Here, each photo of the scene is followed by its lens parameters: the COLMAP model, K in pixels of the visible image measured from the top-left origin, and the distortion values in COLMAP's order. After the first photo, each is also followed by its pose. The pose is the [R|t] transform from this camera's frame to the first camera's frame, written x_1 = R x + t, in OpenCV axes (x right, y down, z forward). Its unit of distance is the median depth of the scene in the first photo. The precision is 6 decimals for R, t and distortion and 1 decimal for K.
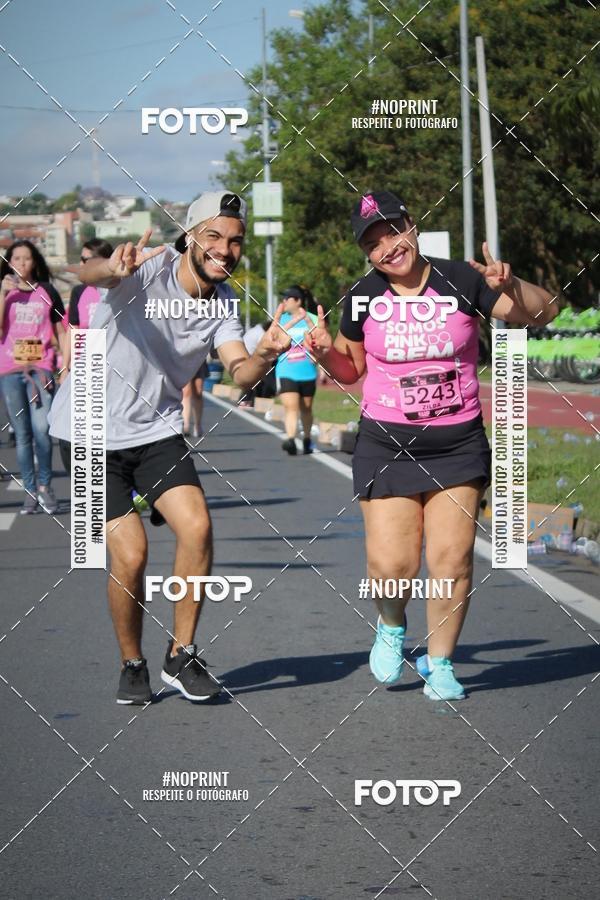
lens RADIAL K [[3278.9, 0, 300.0], [0, 3278.9, 450.0], [0, 0, 1]] dist [0.128222, -1.171915]
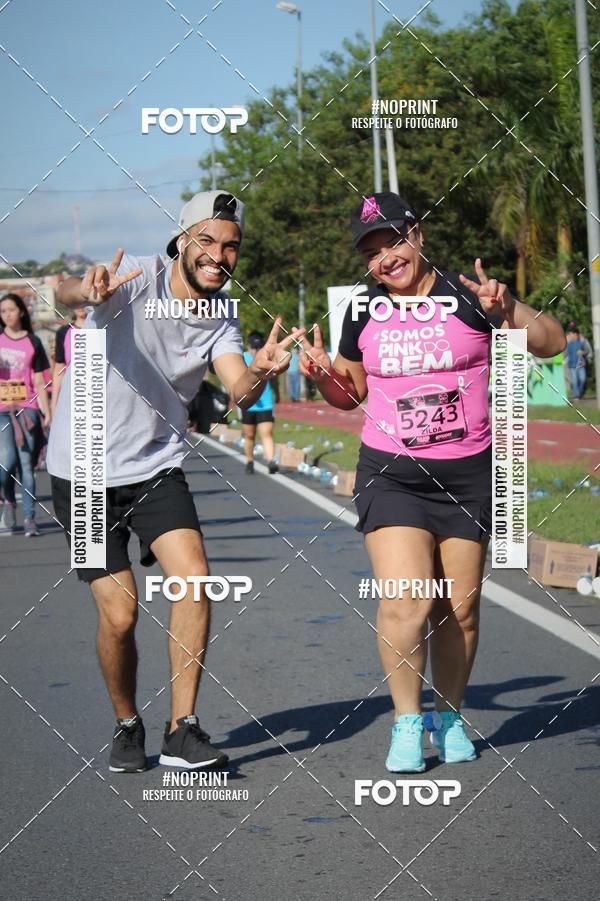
lens RADIAL K [[6516.8, 0, 300.0], [0, 6516.8, 450.5], [0, 0, 1]] dist [0.546817, 30.132728]
pose [[0.999545, -0.014134, -0.026651, 0.084398], [0.013794, 0.999822, -0.012906, 0.026557], [0.026829, 0.012533, 0.999561, -1.427302]]
